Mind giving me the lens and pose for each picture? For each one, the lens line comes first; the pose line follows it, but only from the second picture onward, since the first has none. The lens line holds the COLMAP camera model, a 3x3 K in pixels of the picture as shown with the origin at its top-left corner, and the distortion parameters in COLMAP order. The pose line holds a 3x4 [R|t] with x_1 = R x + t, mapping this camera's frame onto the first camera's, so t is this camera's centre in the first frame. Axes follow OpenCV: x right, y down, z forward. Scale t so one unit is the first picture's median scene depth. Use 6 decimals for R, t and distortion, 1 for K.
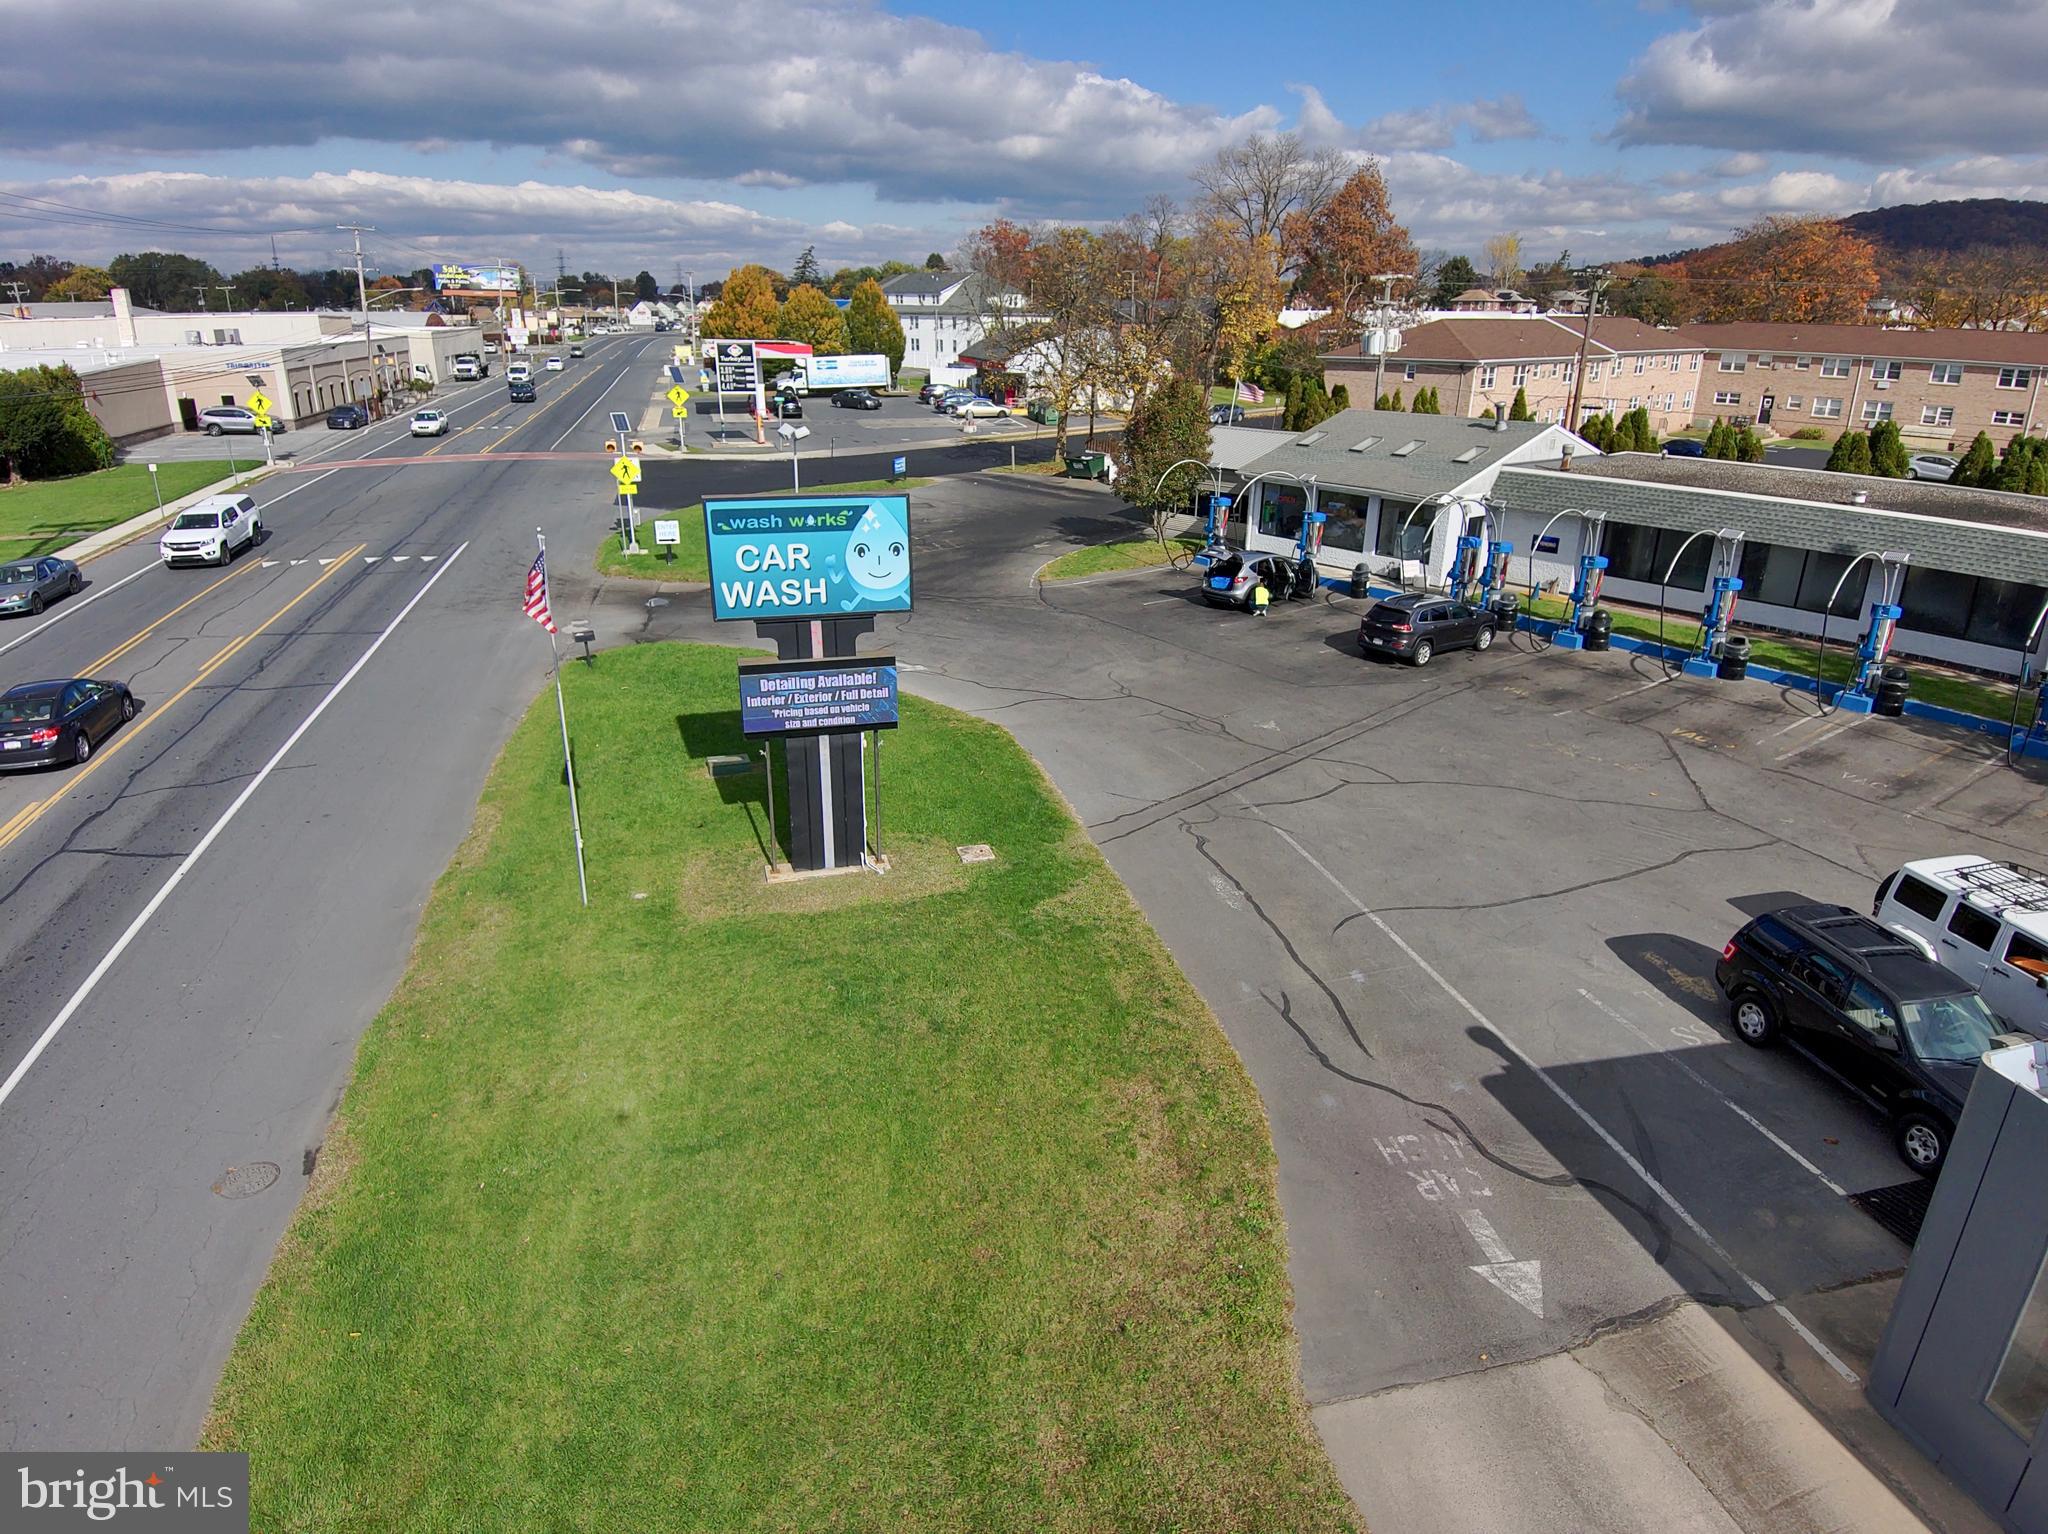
lens RADIAL K [[1205.4, 0, 1024.0], [0, 1205.4, 767.0], [0, 0, 1]] dist [0.097358, -0.131362]
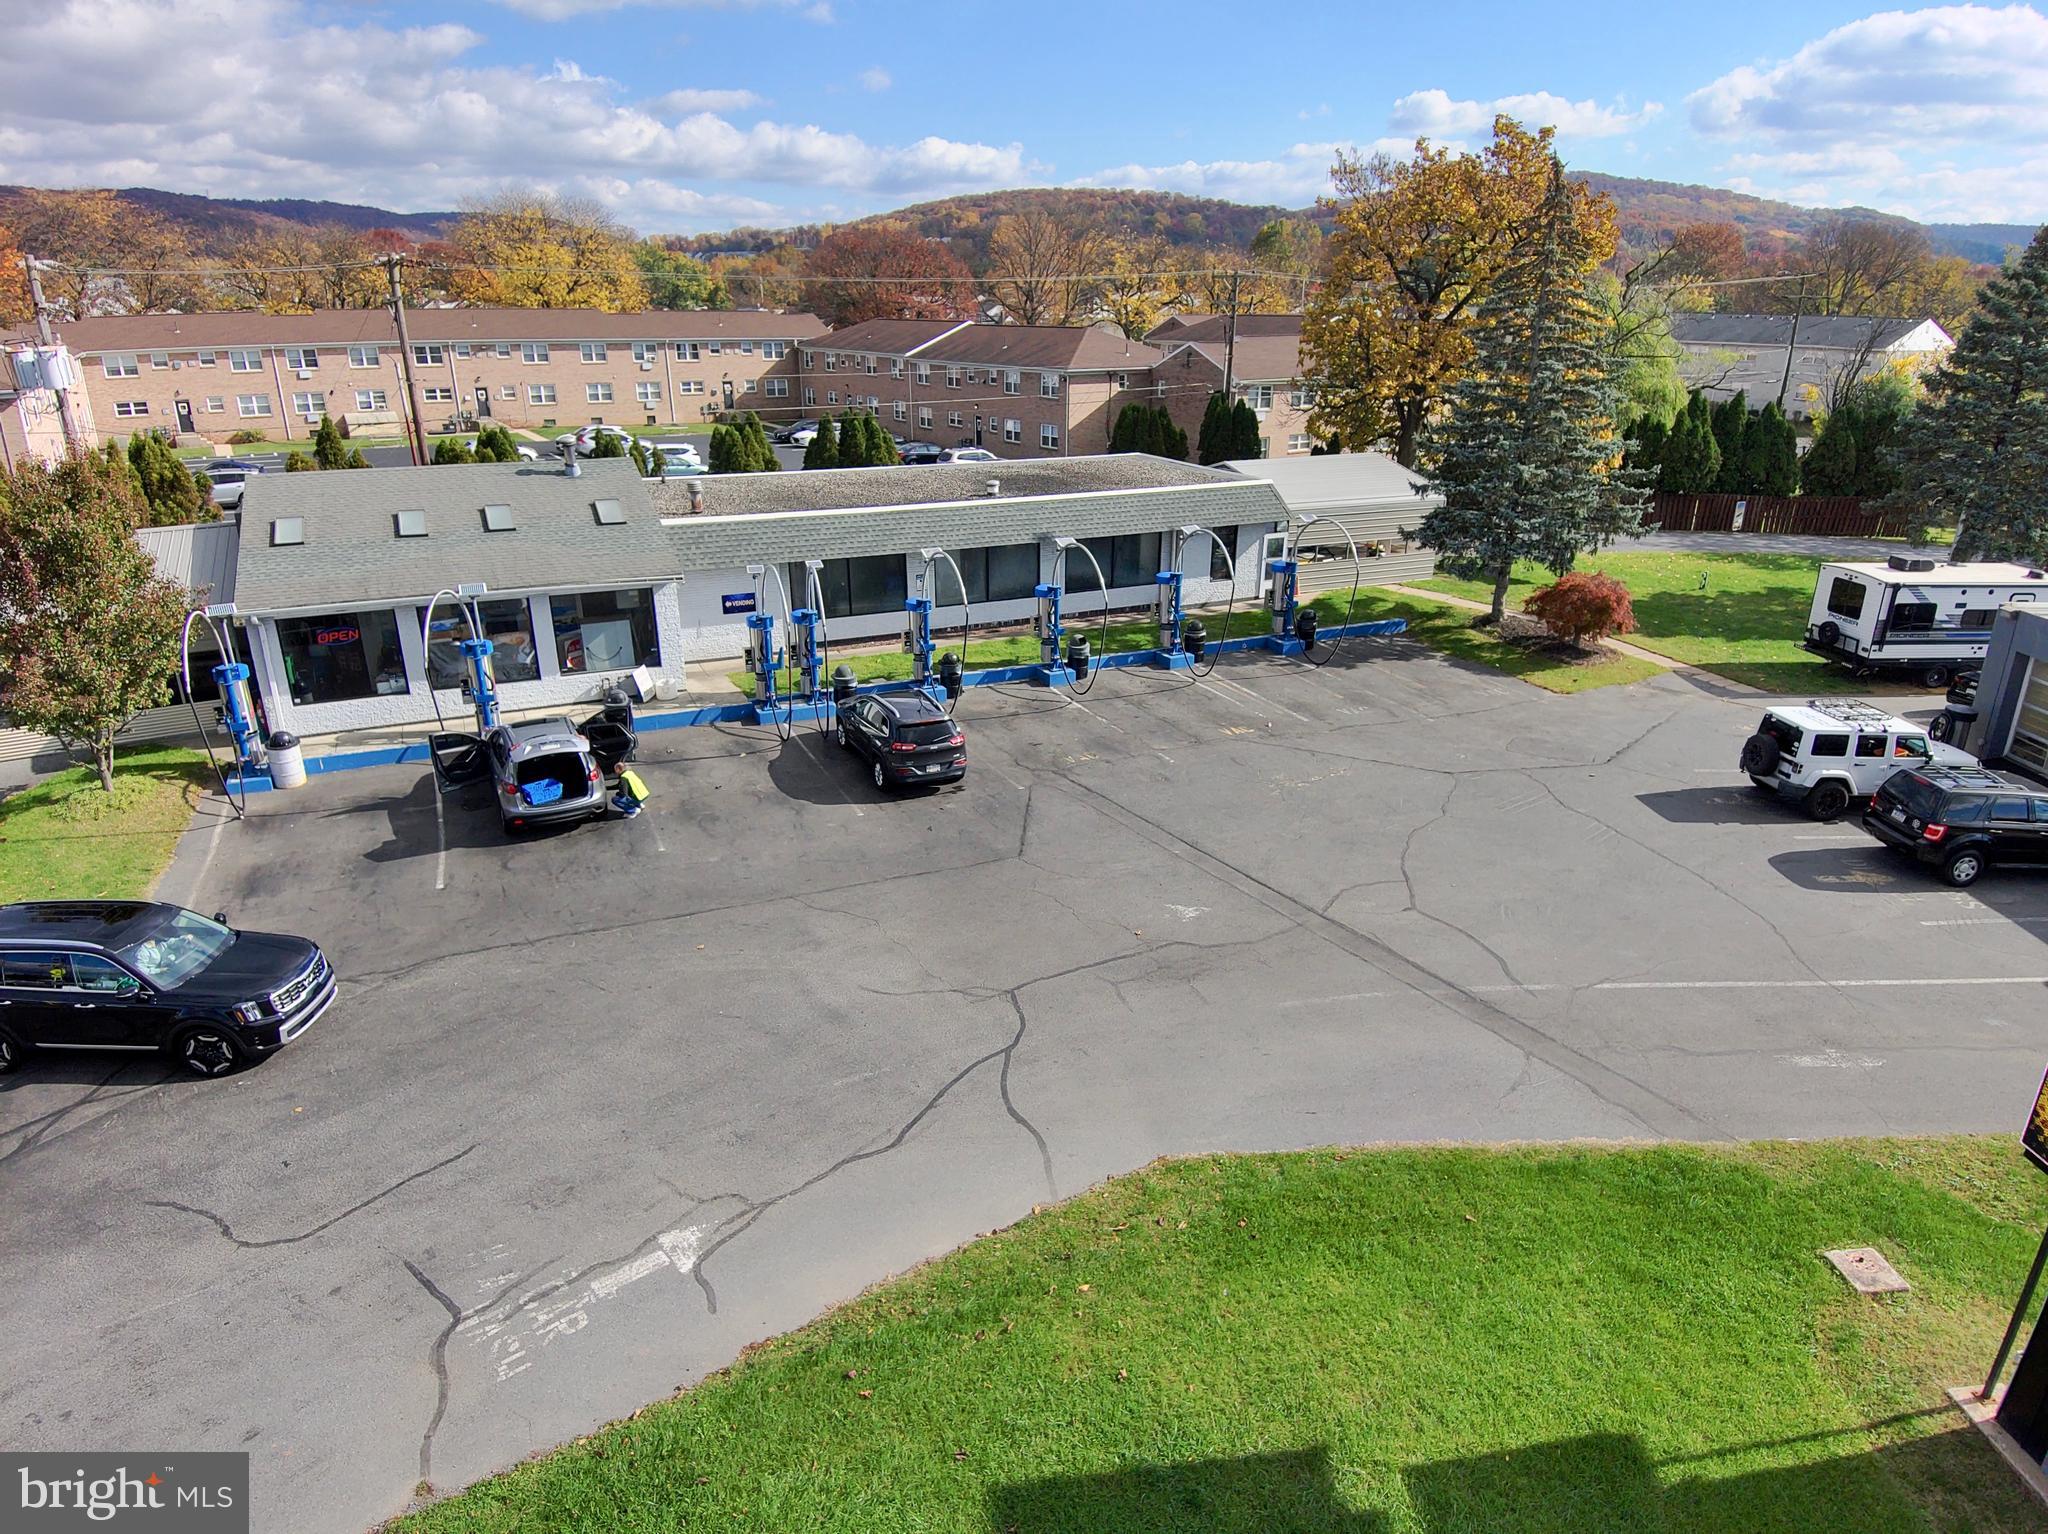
lens RADIAL K [[1205.4, 0, 1024.0], [0, 1205.4, 767.0], [0, 0, 1]] dist [0.097358, -0.131362]
pose [[0.207184, -0.358023, 0.910436, -0.383554], [0.343547, 0.897986, 0.274947, -0.300347], [-0.915997, 0.255813, 0.309046, 0.754177]]
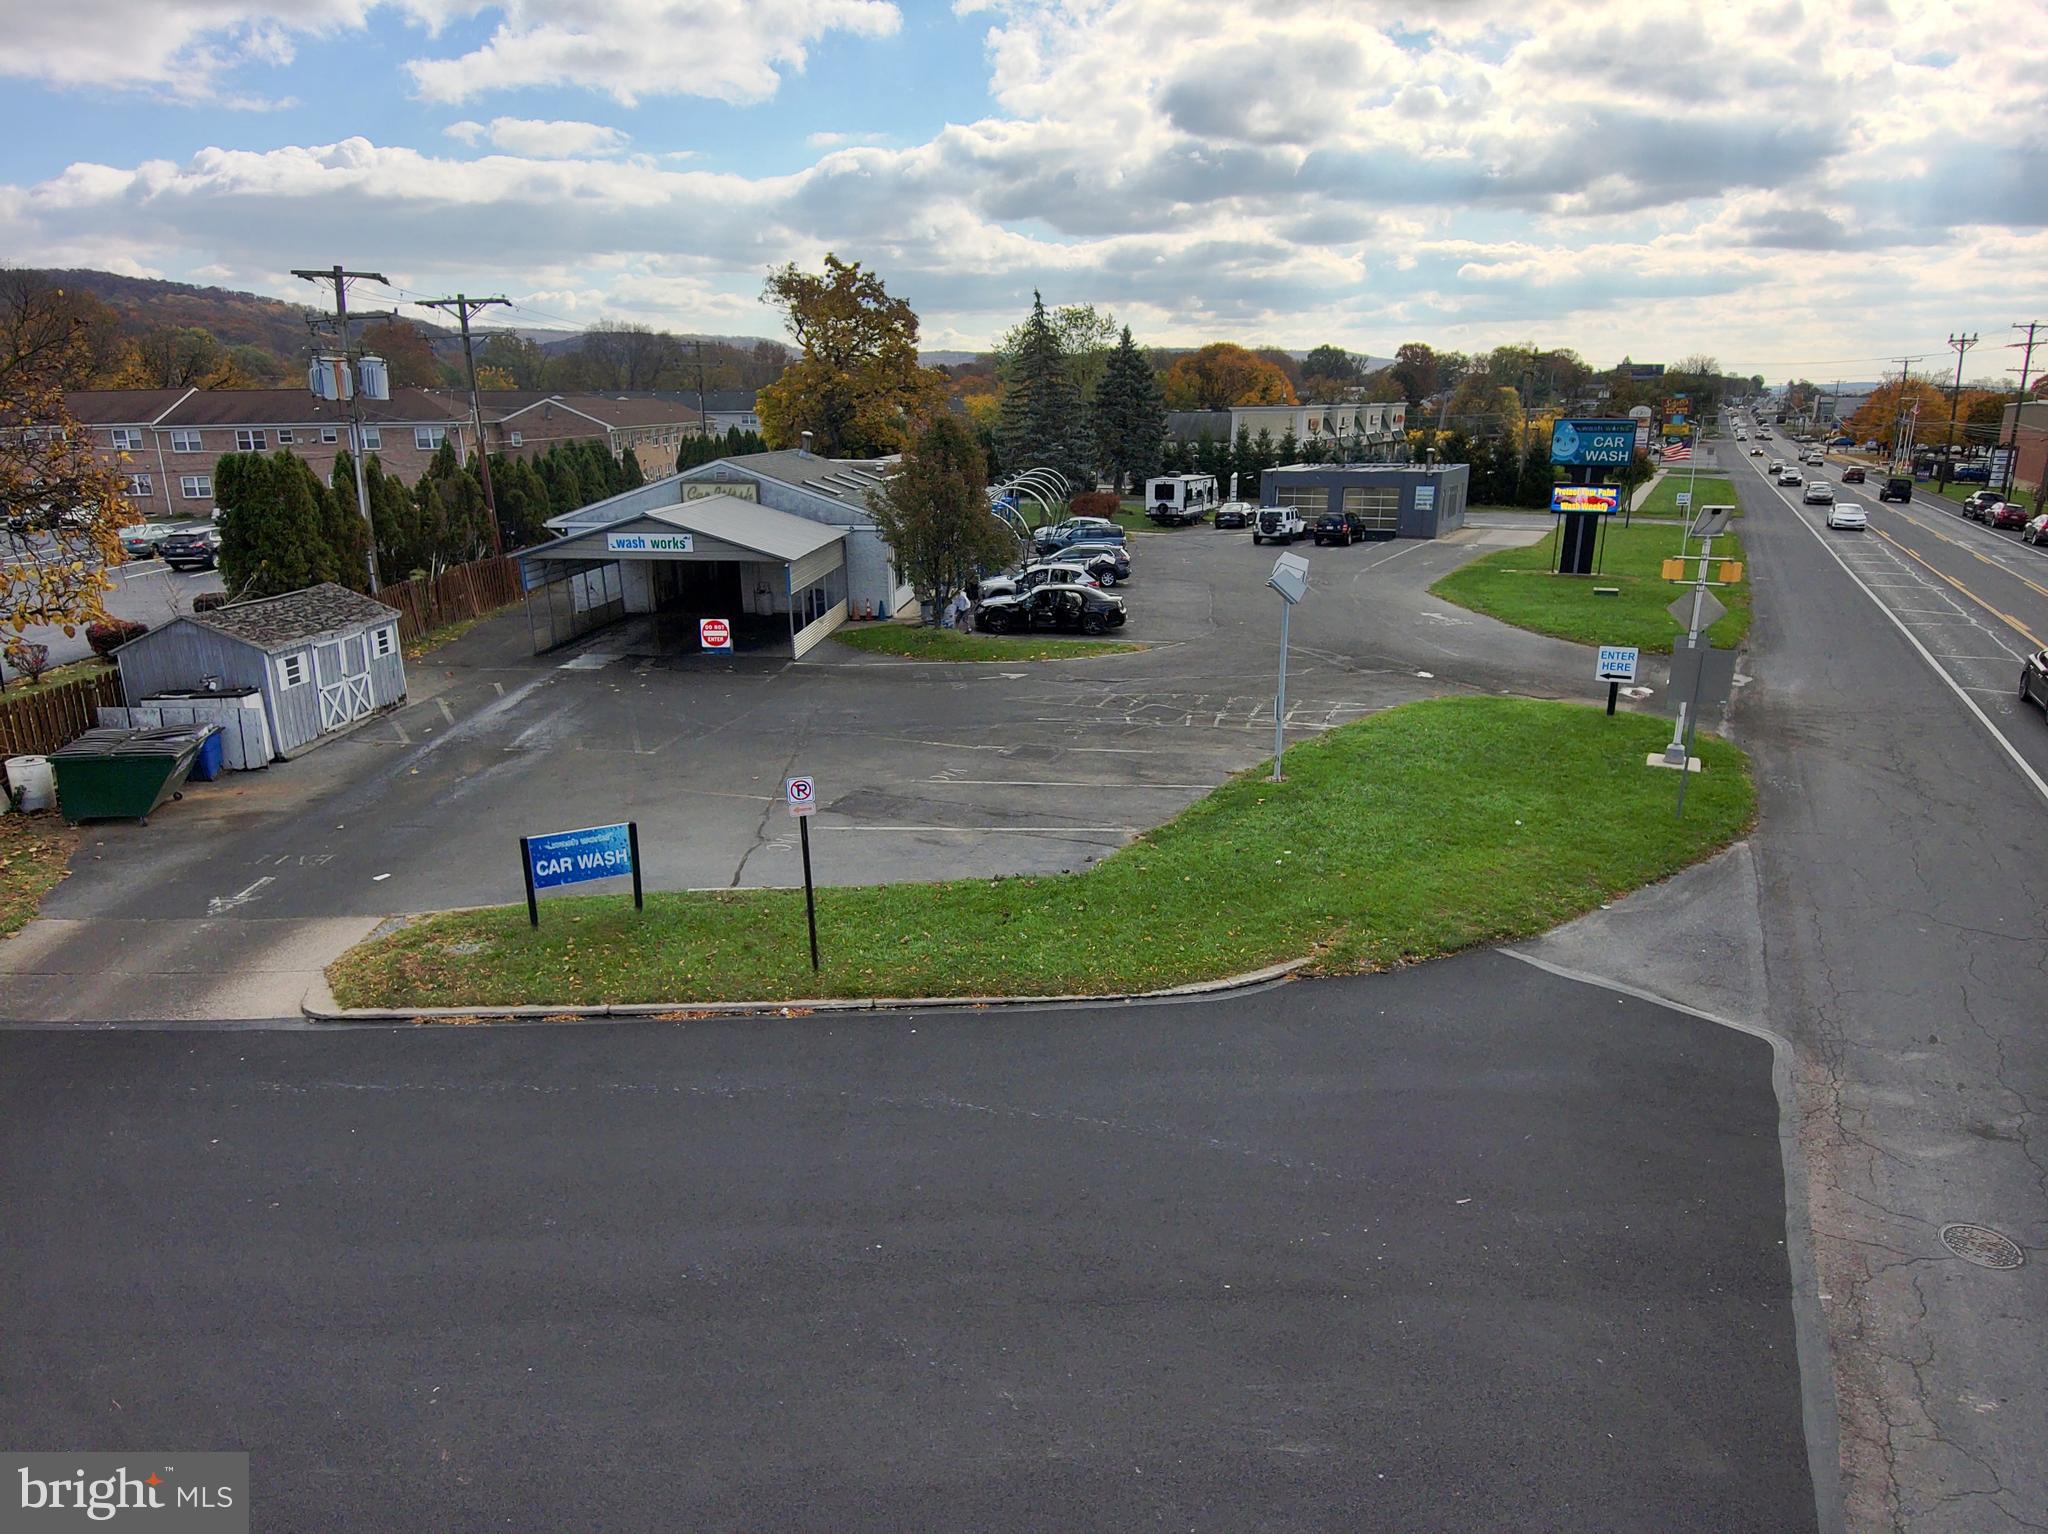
lens RADIAL K [[1205.4, 0, 1024.0], [0, 1205.4, 767.0], [0, 0, 1]] dist [0.097358, -0.131362]
pose [[-0.734200, -0.202471, 0.648040, -0.668811], [0.234554, 0.820084, 0.521963, -0.750699], [-0.637130, 0.535226, -0.554616, 2.142593]]
